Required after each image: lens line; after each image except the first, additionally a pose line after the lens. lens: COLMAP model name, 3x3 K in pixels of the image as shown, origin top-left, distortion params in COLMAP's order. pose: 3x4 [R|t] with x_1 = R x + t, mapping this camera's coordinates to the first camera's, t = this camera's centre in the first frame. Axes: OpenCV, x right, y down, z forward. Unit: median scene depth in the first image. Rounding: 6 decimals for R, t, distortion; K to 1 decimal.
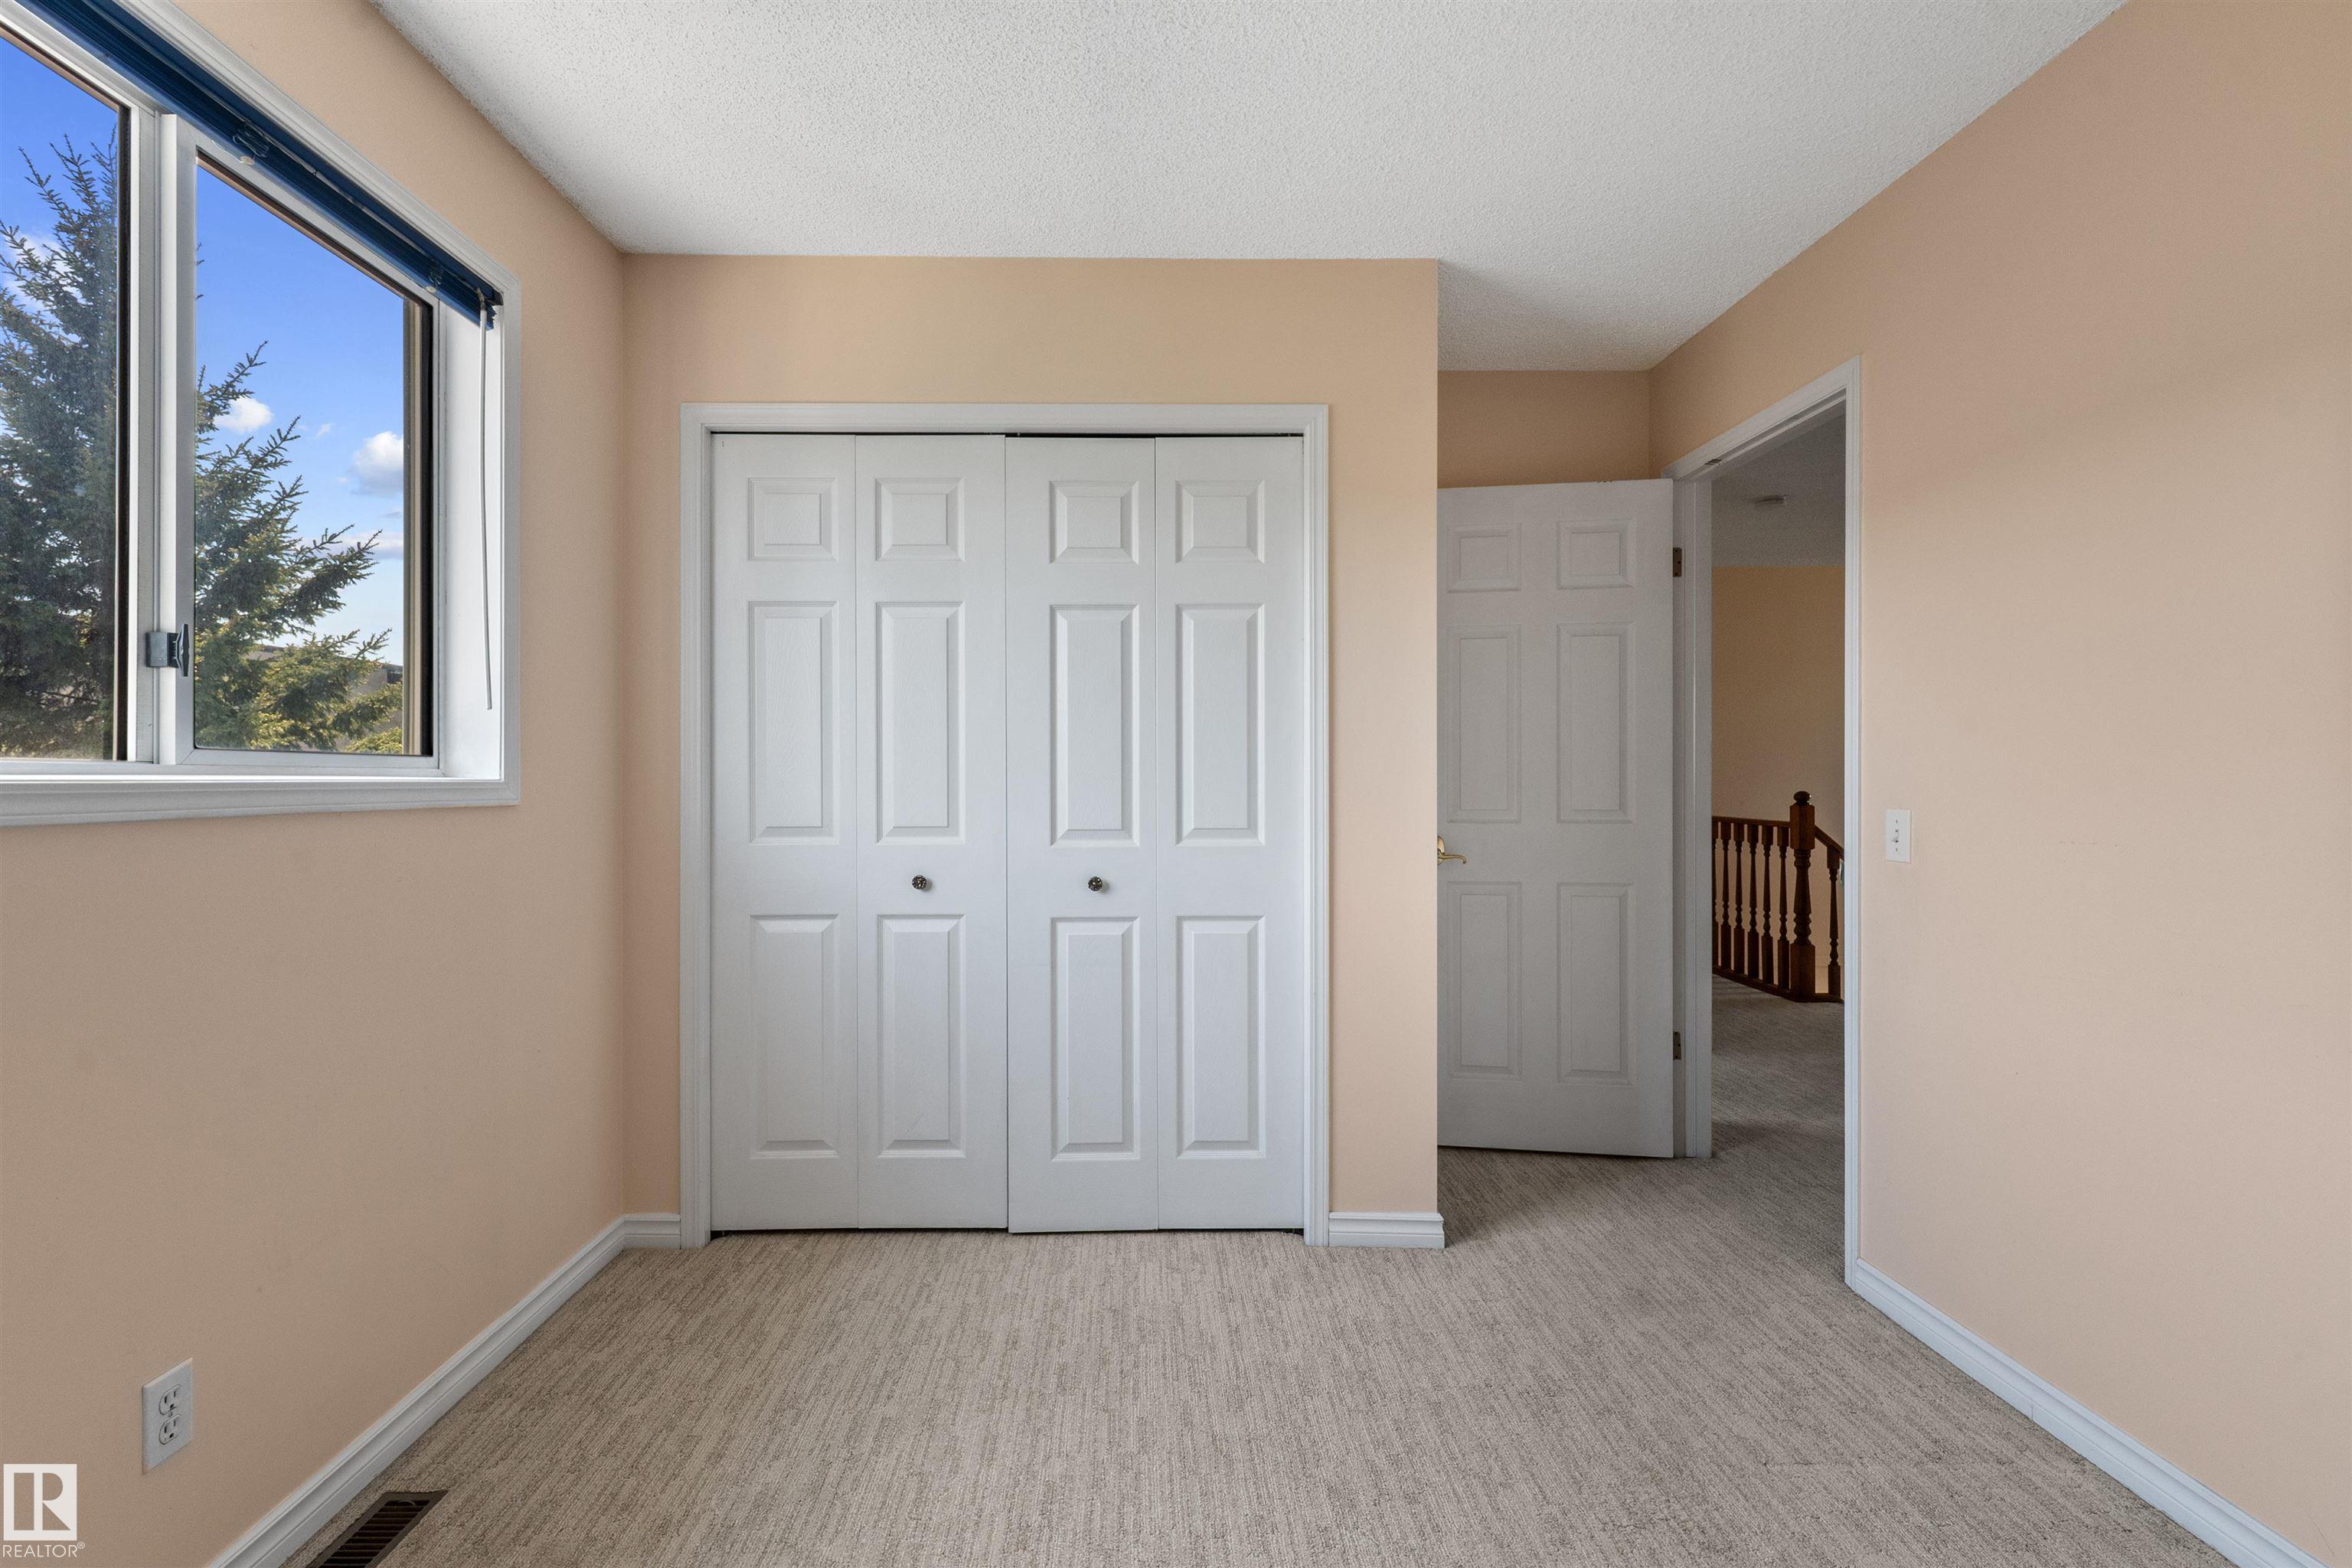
lens RADIAL K [[1055.6, 0, 1151.3], [0, 1055.6, 778.0], [0, 0, 1]] dist [0.001776, 0.000408]
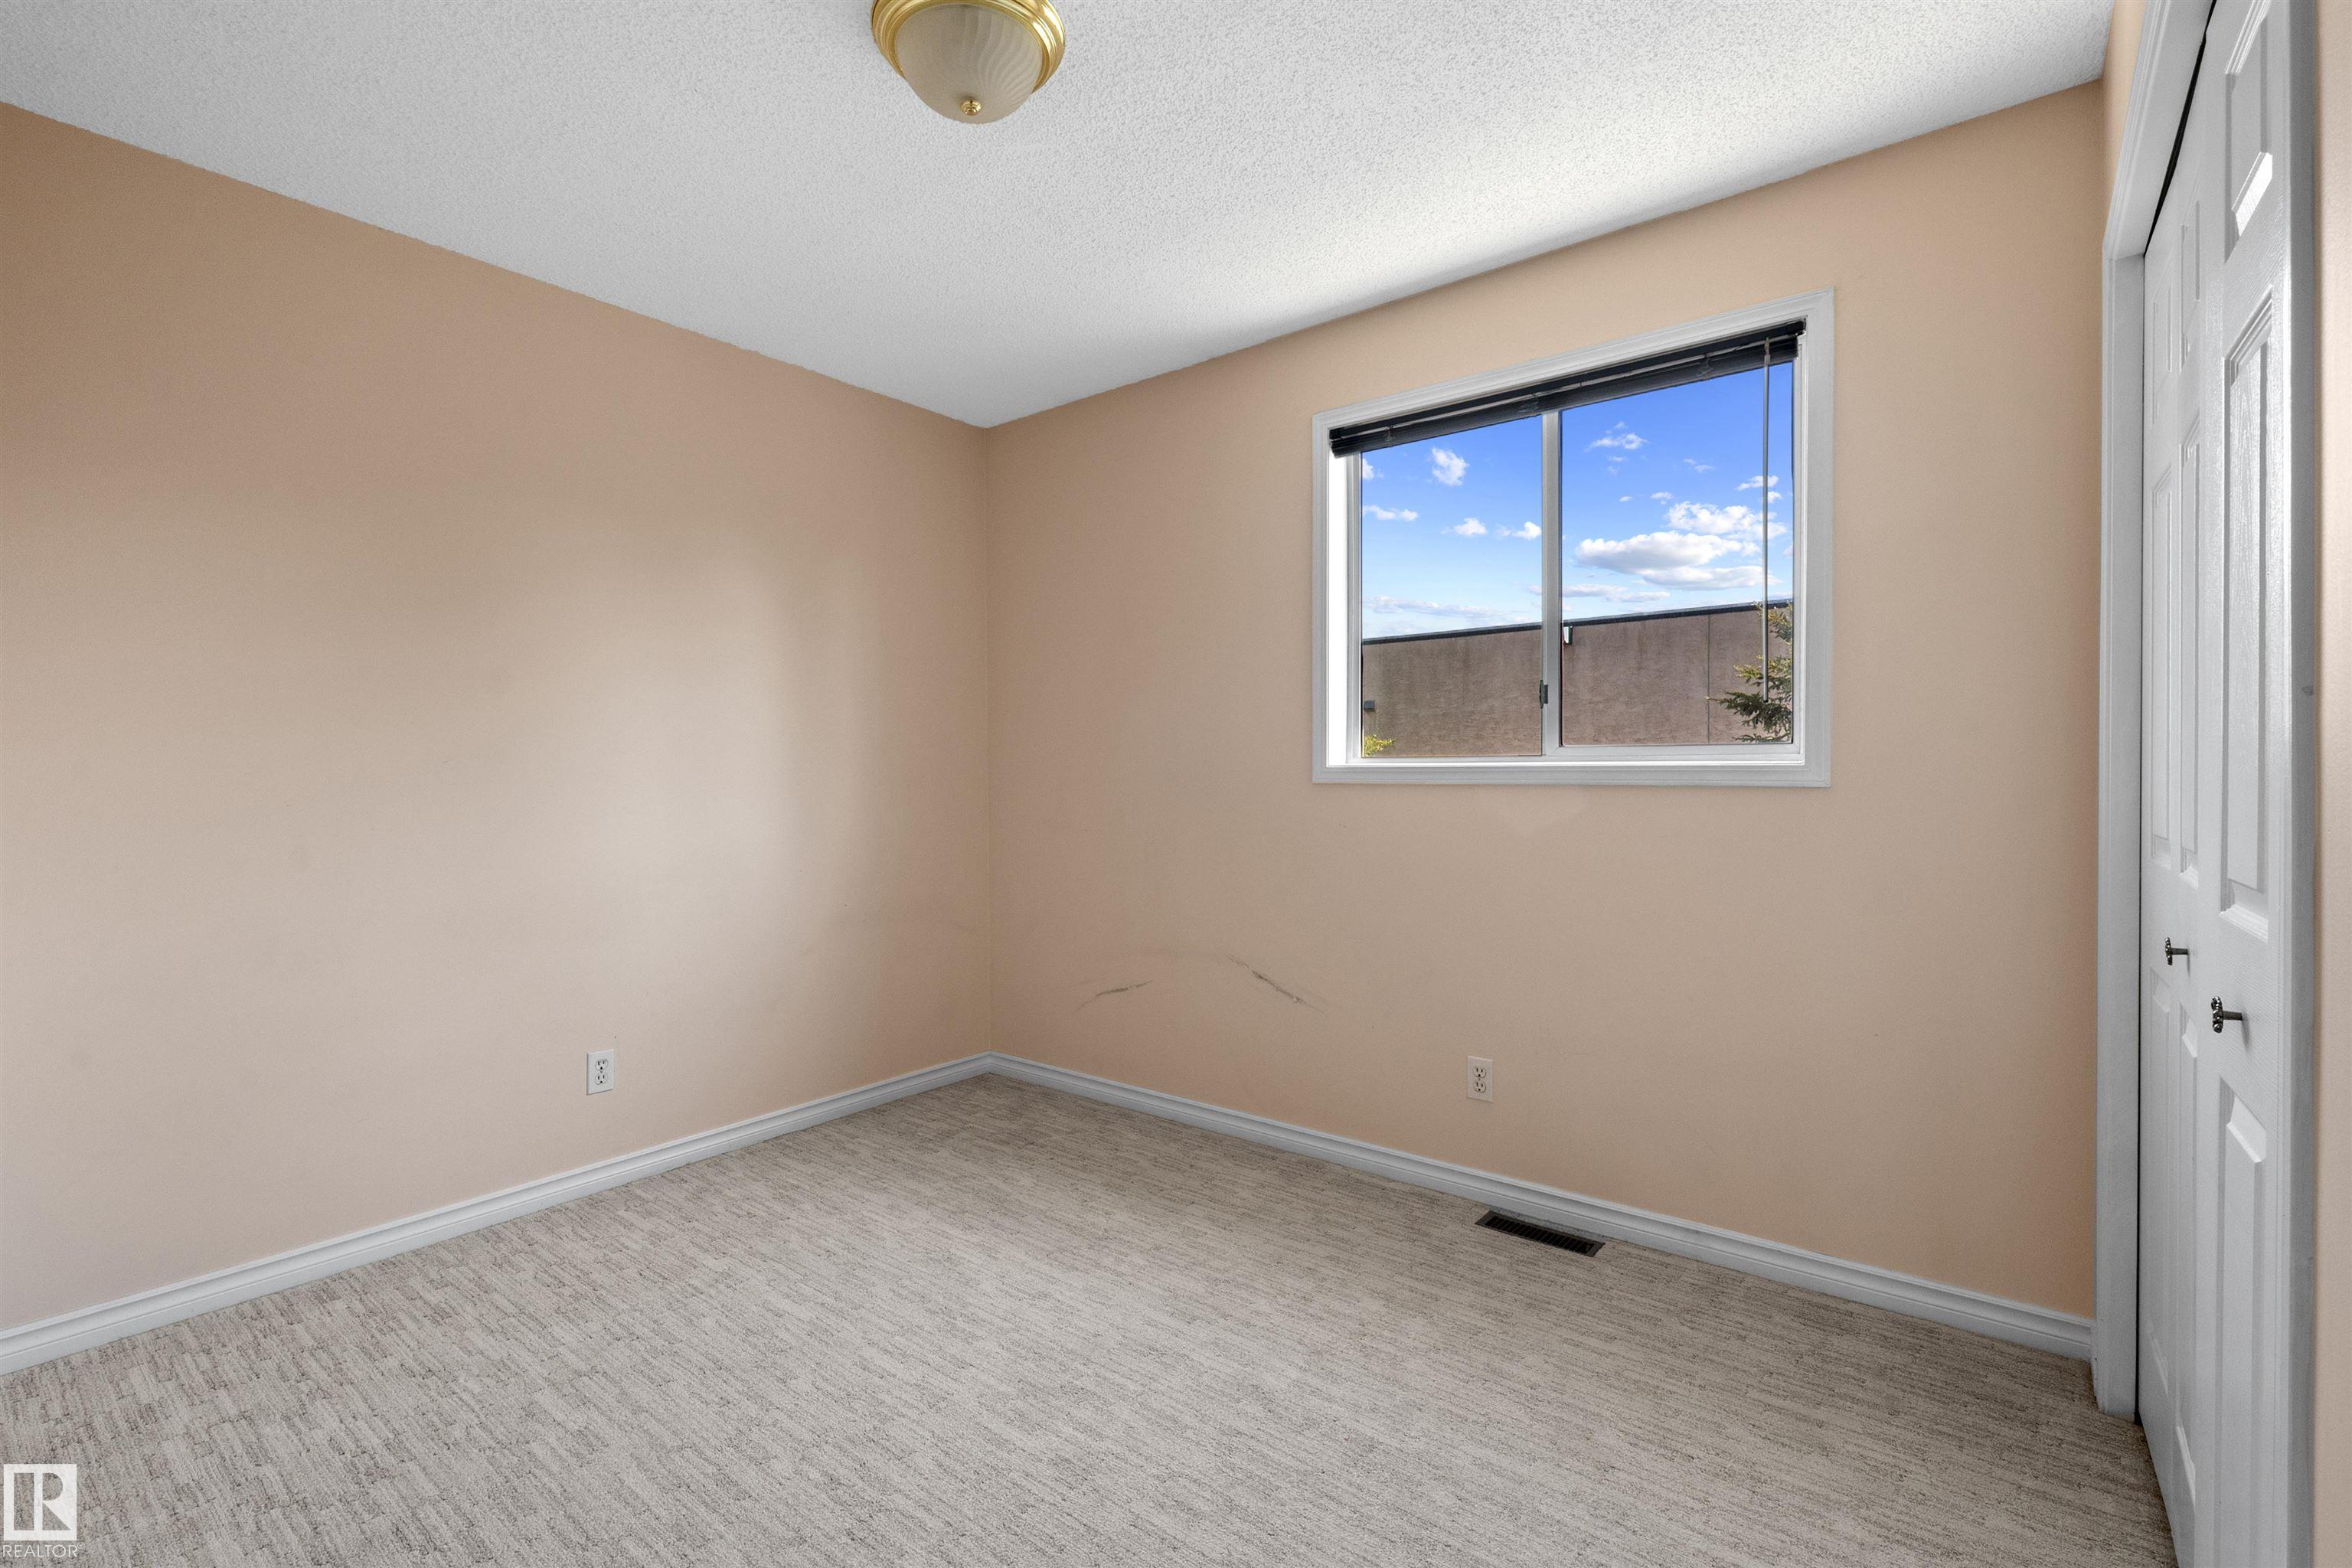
lens RADIAL K [[1055.6, 0, 1168.6], [0, 1055.6, 785.8], [0, 0, 1]] dist [0.001776, 0.000408]
pose [[-0.639729, 0.003011, -0.768594, 1.179708], [-0.000936, 0.999989, 0.004696, 0.037759], [0.768600, 0.003723, -0.639719, 2.158004]]
